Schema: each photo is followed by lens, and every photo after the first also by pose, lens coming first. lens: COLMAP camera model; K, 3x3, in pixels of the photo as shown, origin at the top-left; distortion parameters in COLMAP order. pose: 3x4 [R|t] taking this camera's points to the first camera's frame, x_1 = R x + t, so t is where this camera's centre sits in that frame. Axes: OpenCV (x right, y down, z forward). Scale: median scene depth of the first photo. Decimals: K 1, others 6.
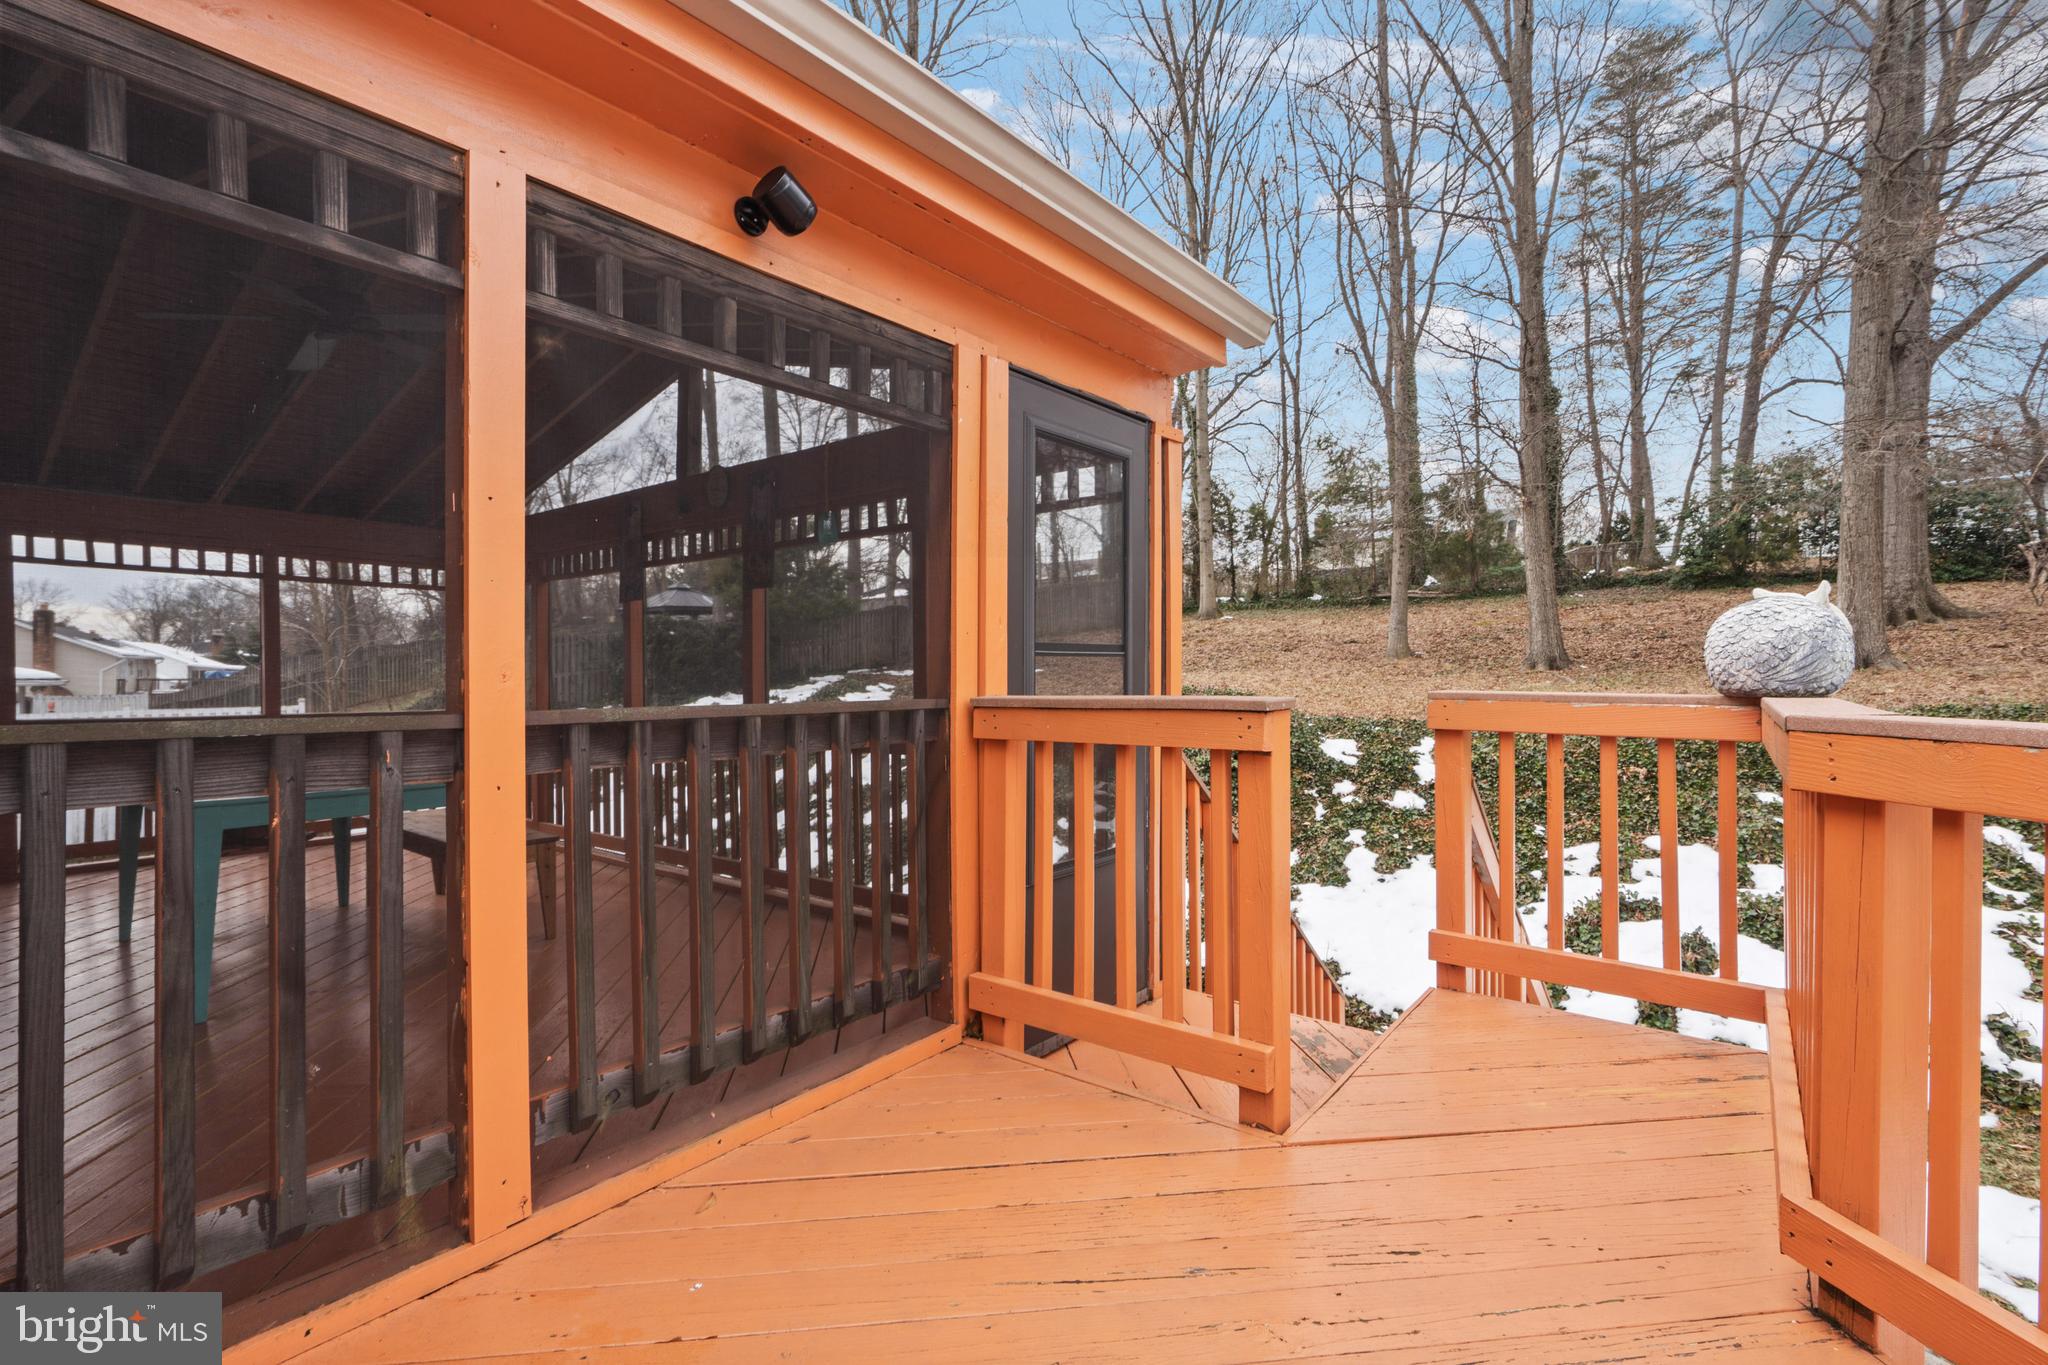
lens RADIAL K [[956.3, 0, 1010.1], [0, 956.3, 654.0], [0, 0, 1]] dist [0.003964, 0.000882]
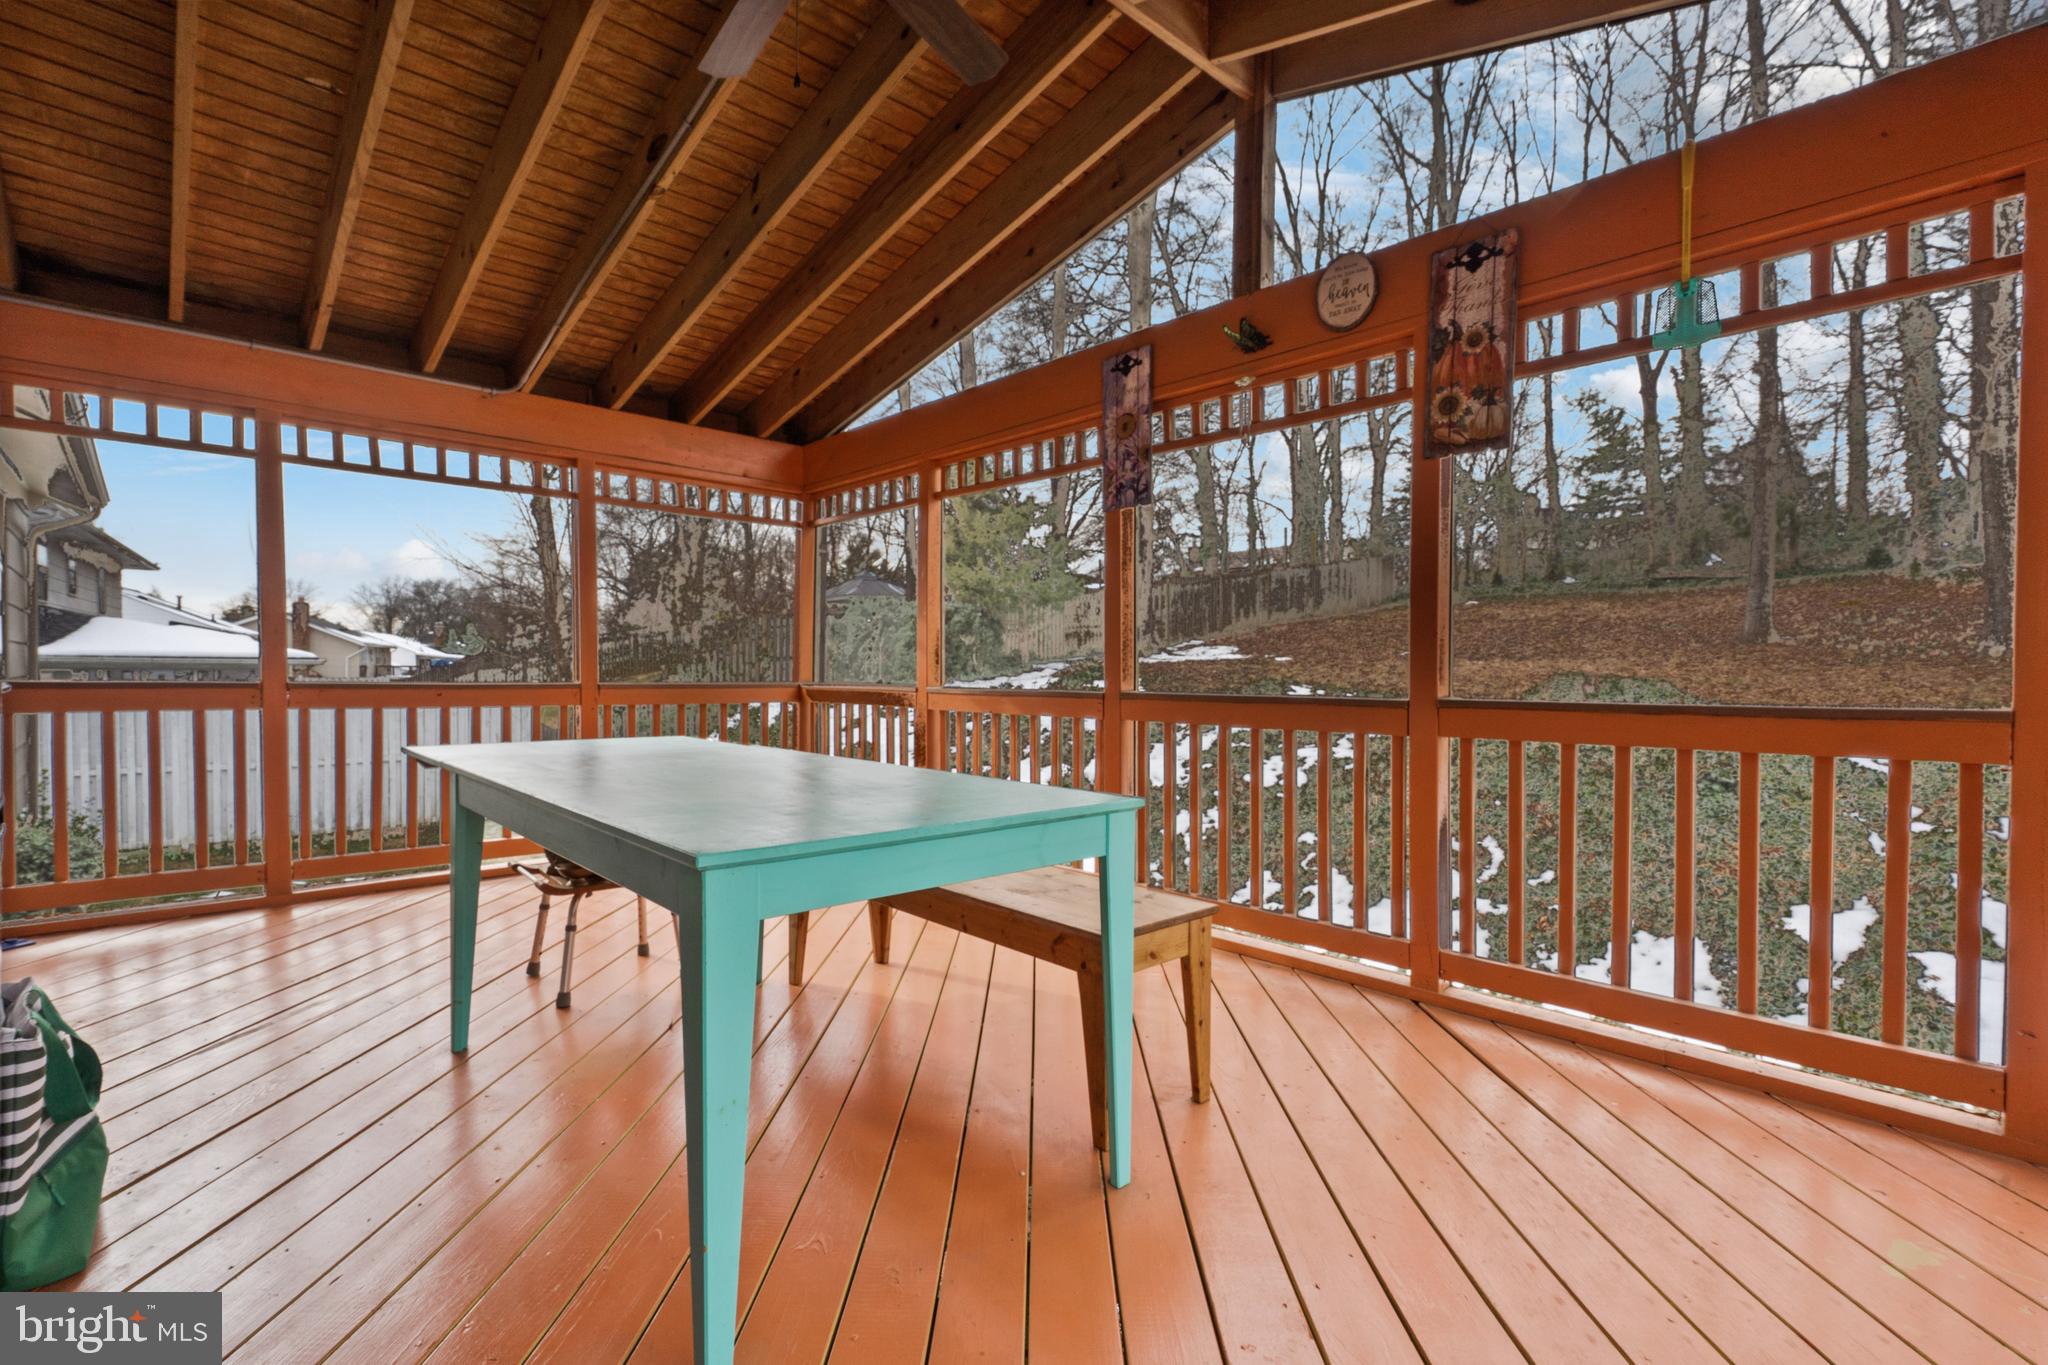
lens RADIAL K [[956.3, 0, 1011.6], [0, 956.3, 667.3], [0, 0, 1]] dist [0.003964, 0.000882]
pose [[0.988794, 0.007394, -0.149104, -0.039490], [-0.004478, 0.999792, 0.019884, 0.003972], [0.149220, -0.018994, 0.988622, 0.037523]]
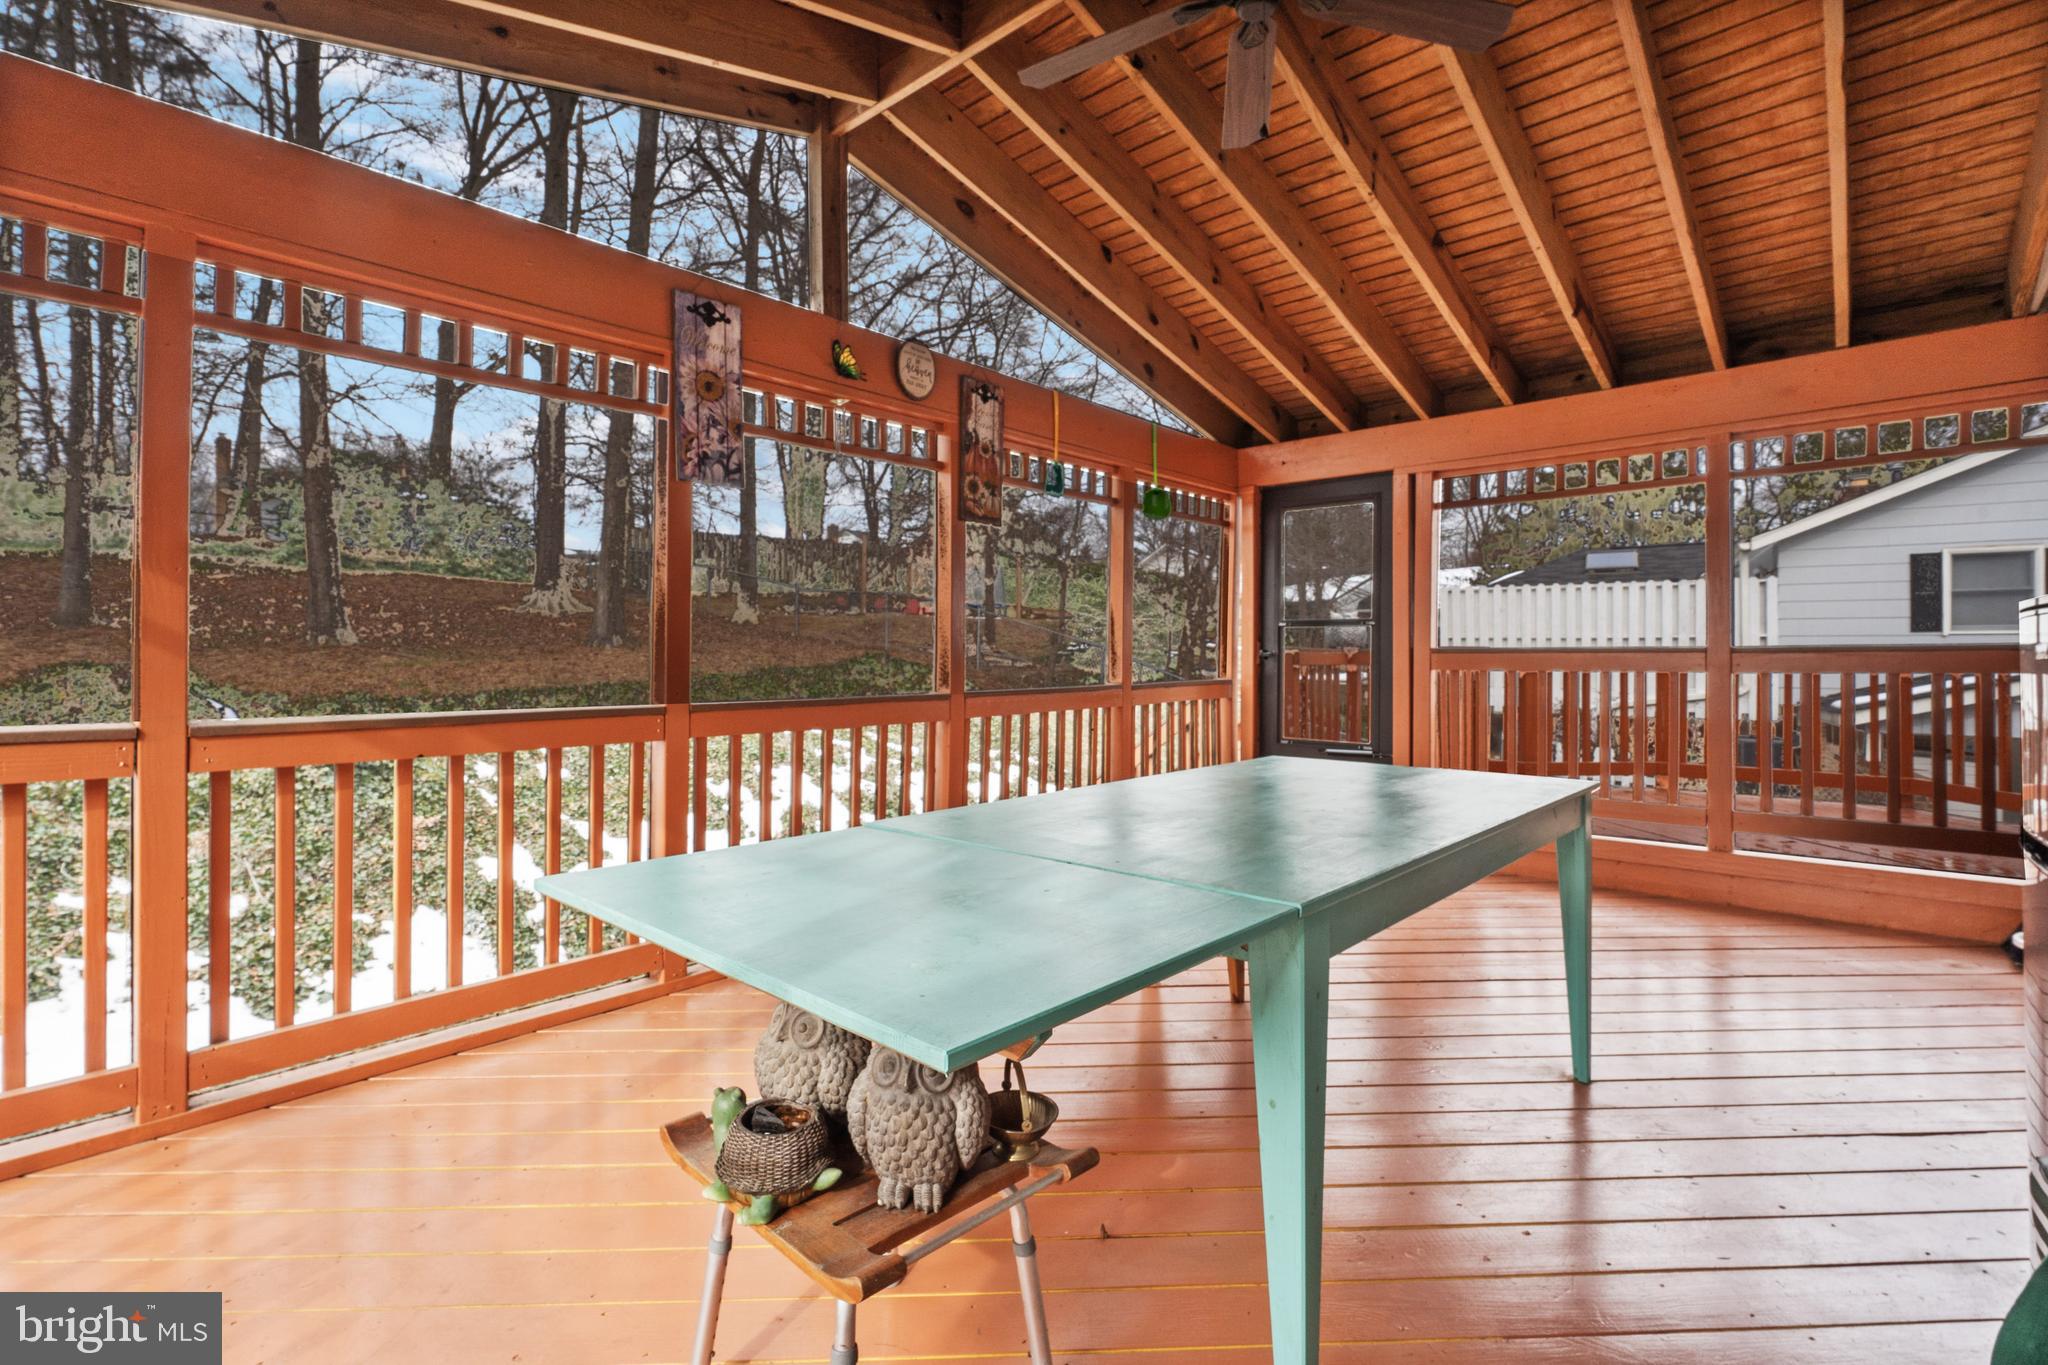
lens RADIAL K [[956.3, 0, 1023.5], [0, 956.3, 681.1], [0, 0, 1]] dist [0.003964, 0.000882]
pose [[0.074095, 0.000559, 0.997251, -0.177961], [-0.007165, 0.999974, -0.000029, 0.008192], [-0.997225, -0.007143, 0.074098, 0.145825]]
